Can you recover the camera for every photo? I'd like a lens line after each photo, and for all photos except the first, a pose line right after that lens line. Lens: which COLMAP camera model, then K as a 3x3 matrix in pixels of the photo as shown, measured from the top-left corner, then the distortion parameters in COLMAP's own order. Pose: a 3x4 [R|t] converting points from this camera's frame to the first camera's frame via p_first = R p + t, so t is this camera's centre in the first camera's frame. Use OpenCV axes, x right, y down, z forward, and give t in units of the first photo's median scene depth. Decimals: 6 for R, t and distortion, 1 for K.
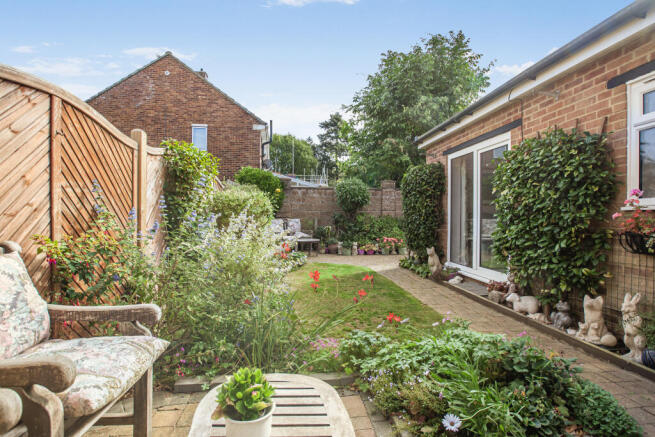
lens RADIAL K [[308.5, 0, 330.9], [0, 308.5, 224.8], [0, 0, 1]] dist [-0.074016, 0.039961]
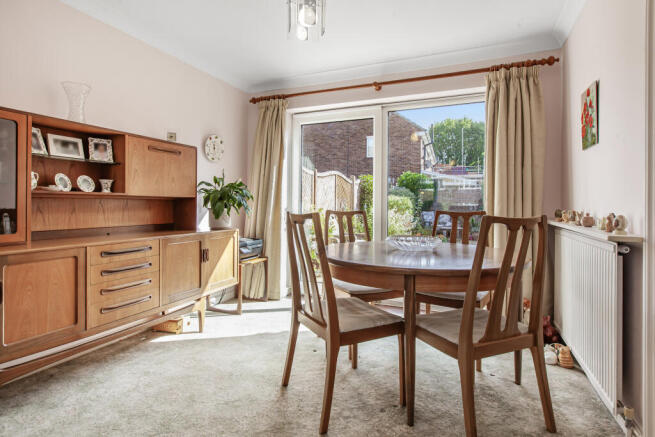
lens RADIAL K [[325.8, 0, 326.9], [0, 325.8, 204.9], [0, 0, 1]] dist [0.001186, 0.000208]
pose [[0.857919, -0.001833, -0.513782, 0.376962], [-0.018000, 0.999273, -0.033621, 0.017715], [0.513470, 0.038092, 0.857262, -0.941355]]
